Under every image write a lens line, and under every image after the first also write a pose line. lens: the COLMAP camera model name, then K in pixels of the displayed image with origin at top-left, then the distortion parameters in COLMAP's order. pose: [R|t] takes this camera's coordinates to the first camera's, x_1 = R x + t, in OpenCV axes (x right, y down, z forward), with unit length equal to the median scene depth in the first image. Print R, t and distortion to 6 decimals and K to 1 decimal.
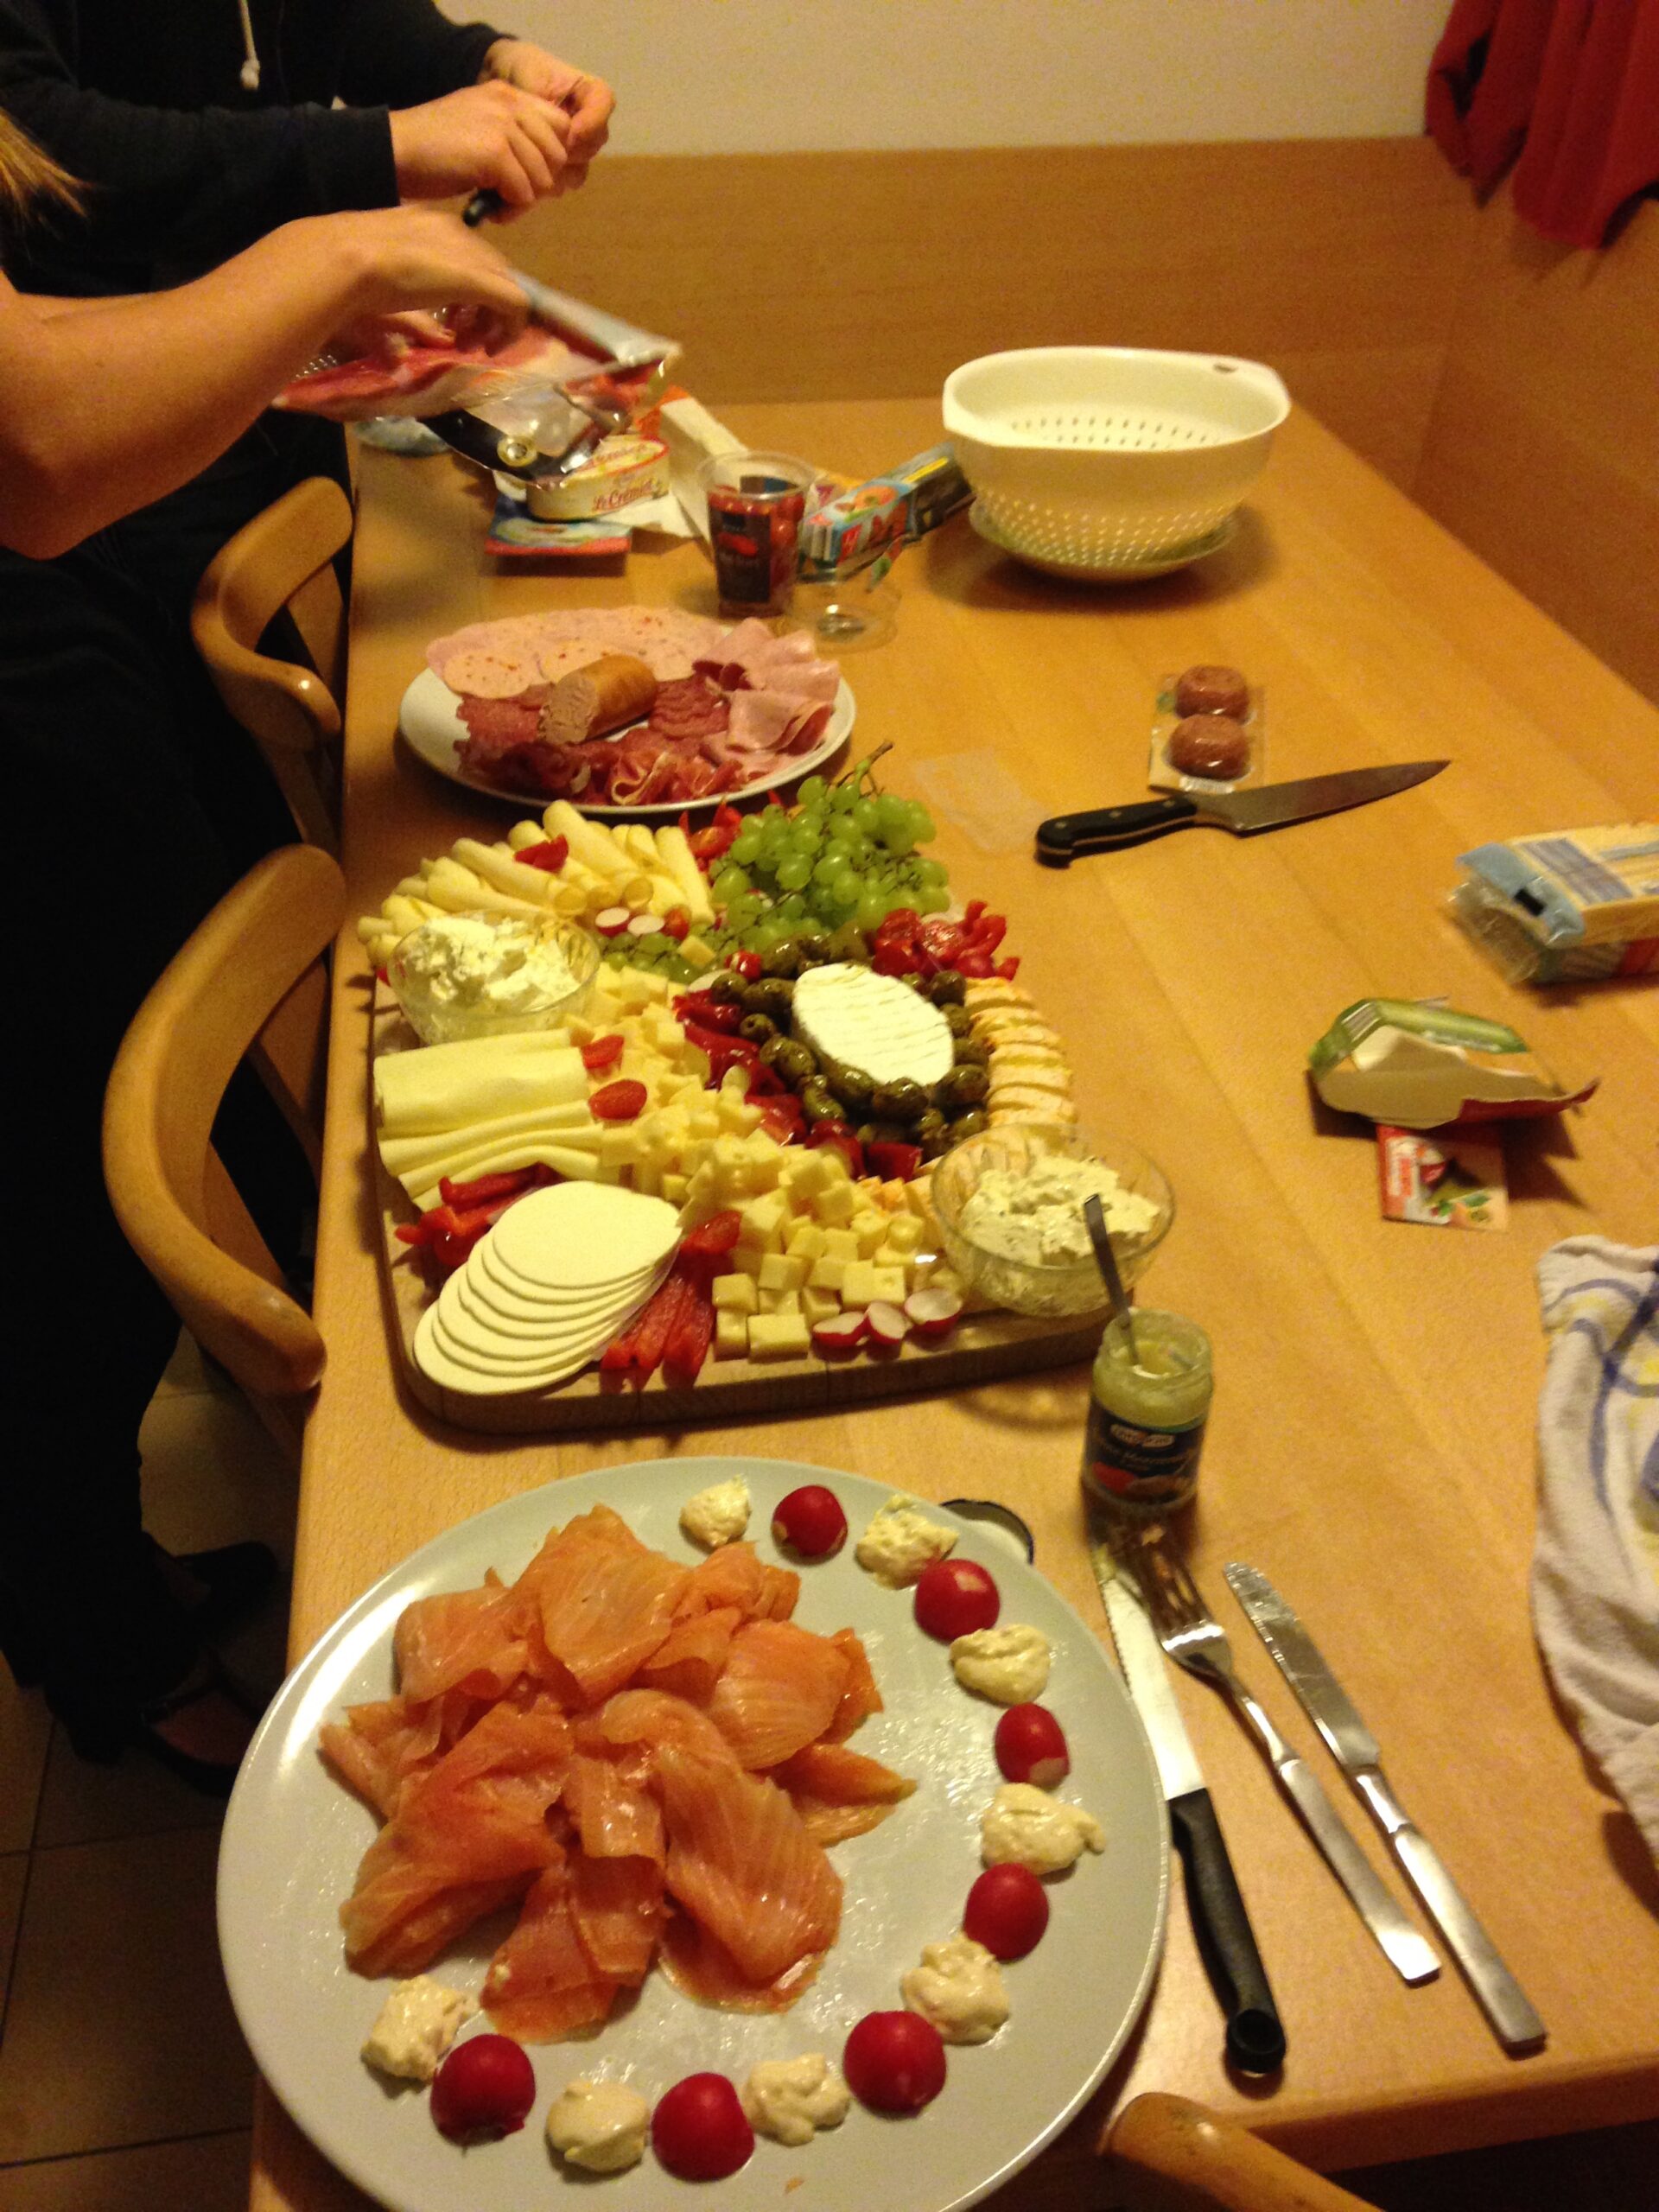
lens RADIAL K [[1933.6, 0, 788.9], [0, 1933.6, 1084.1], [0, 0, 1]] dist [0.114950, -0.160621]
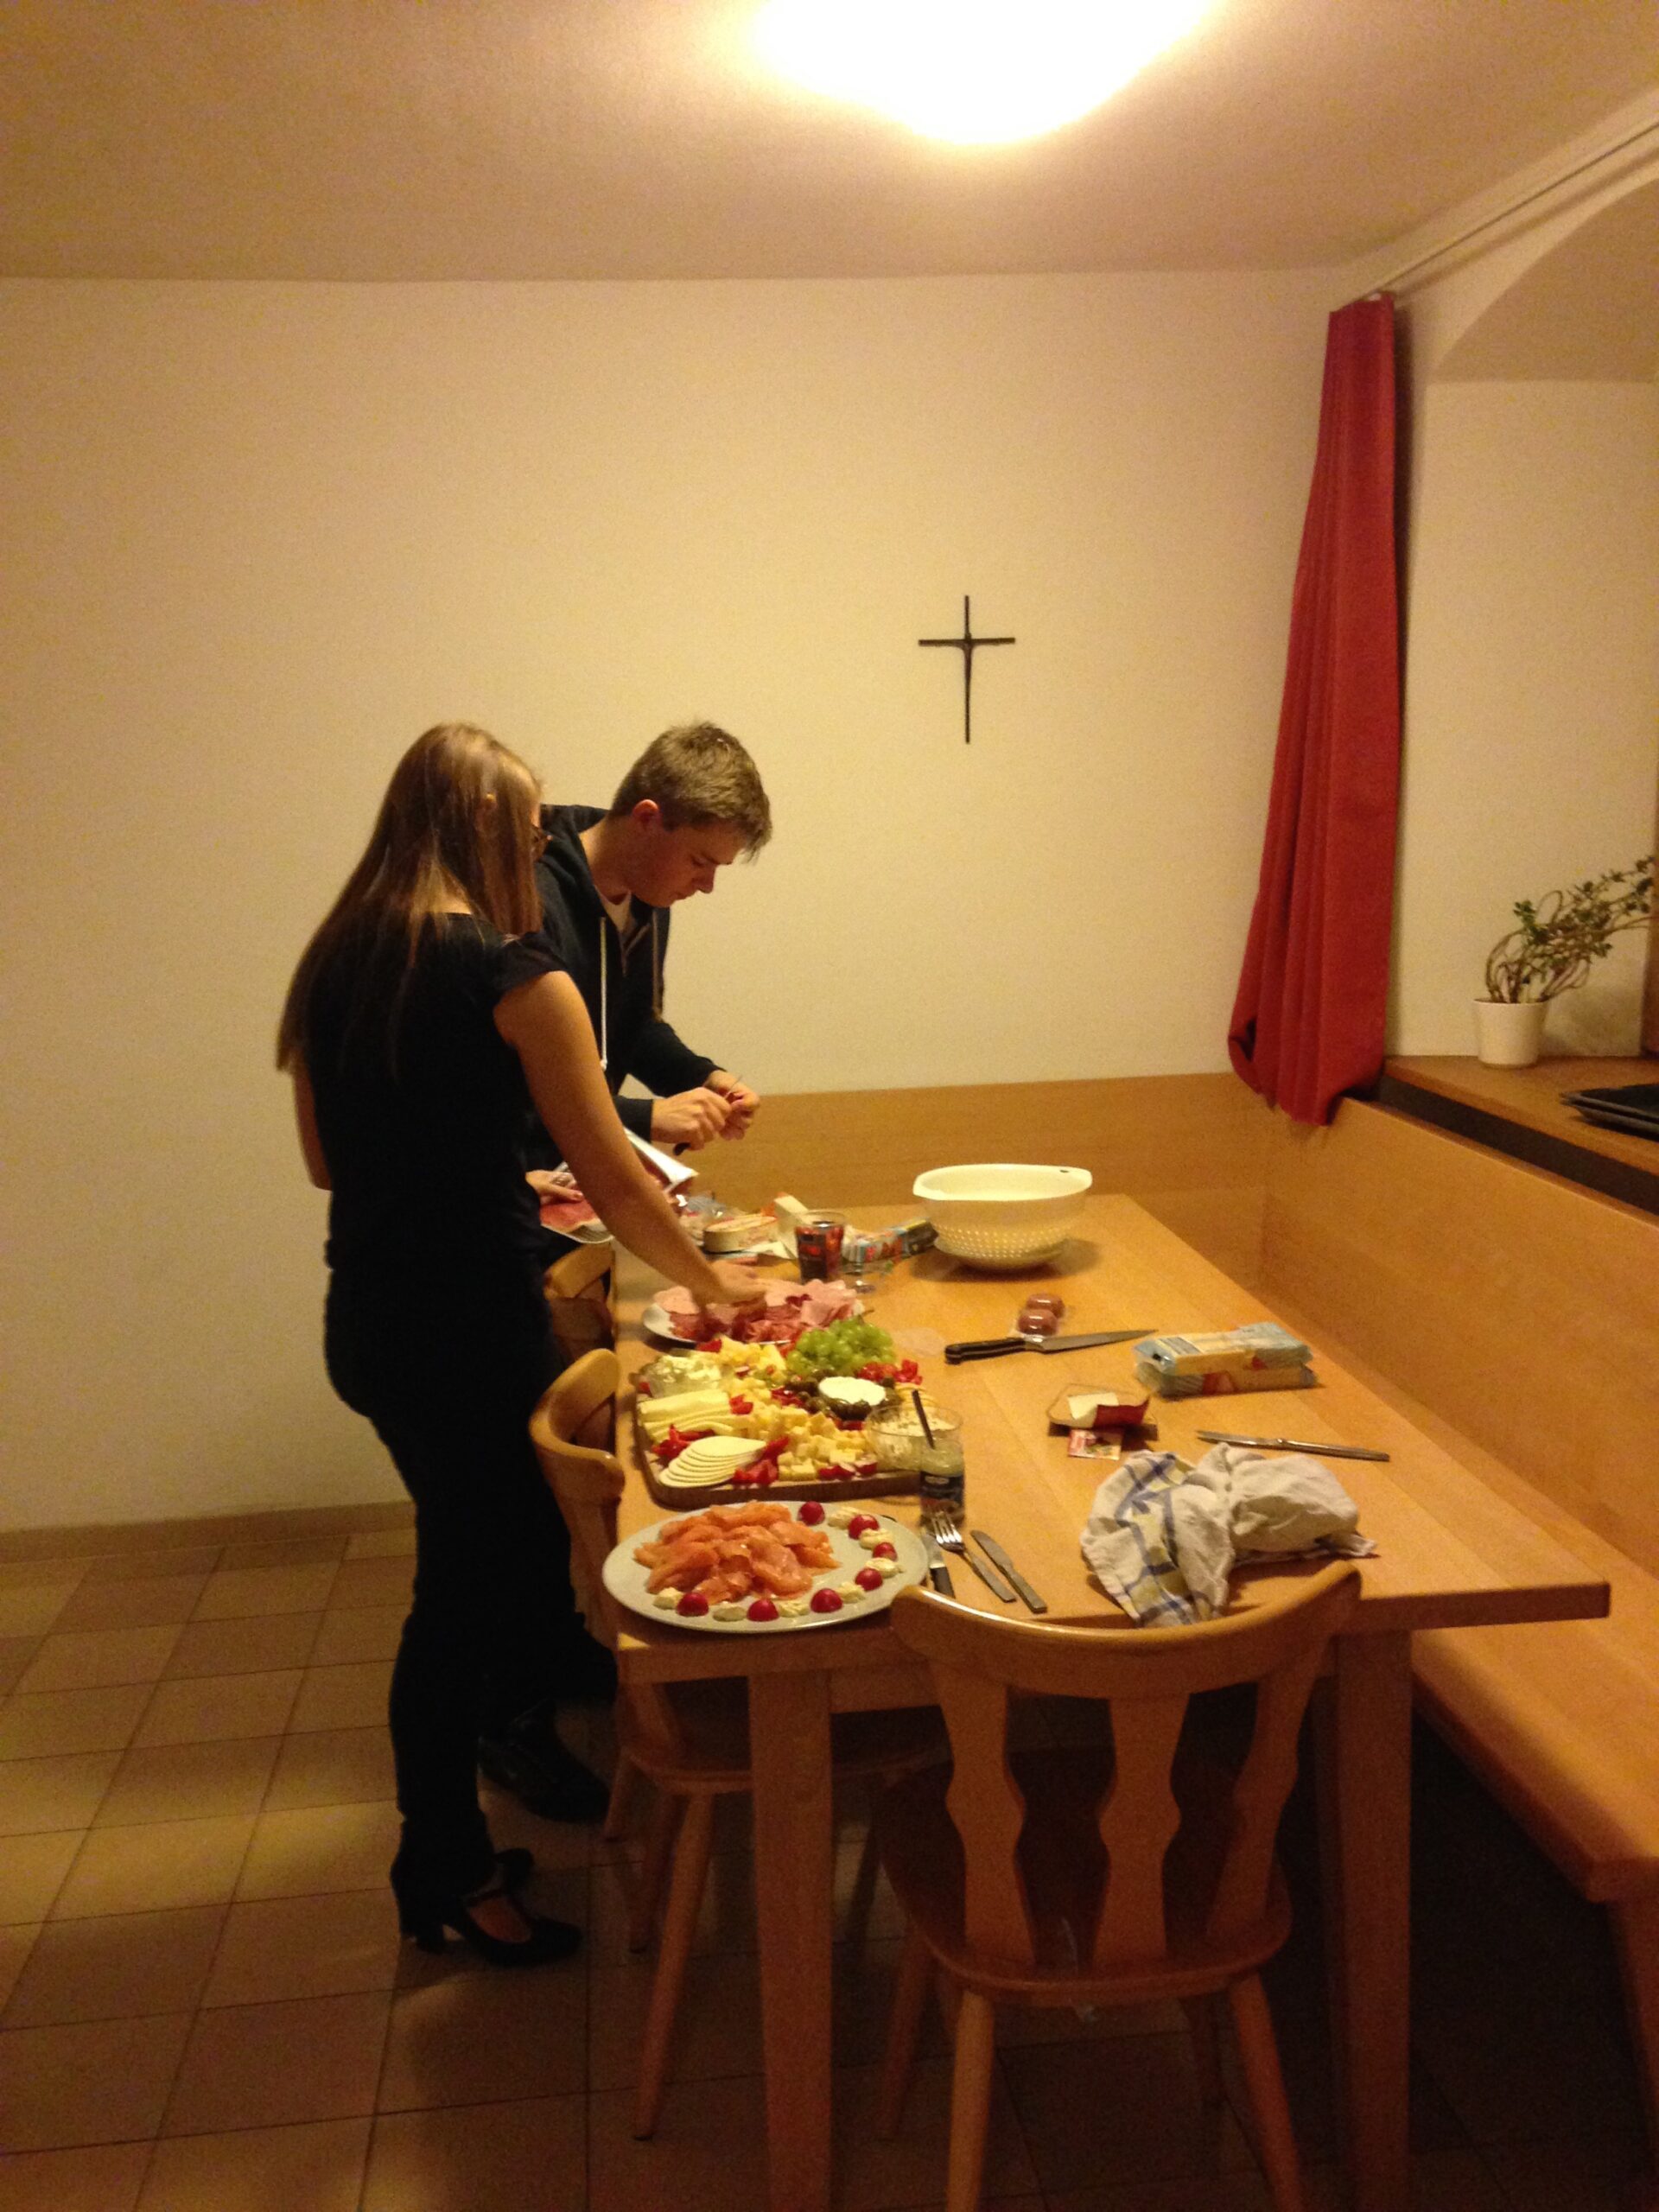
lens RADIAL K [[1933.6, 0, 829.0], [0, 1933.6, 1105.8], [0, 0, 1]] dist [0.114950, -0.160621]
pose [[0.998395, -0.030181, -0.047925, 0.137232], [0.005968, 0.897534, -0.440904, 0.686547], [0.056322, 0.439911, 0.896274, -1.234391]]
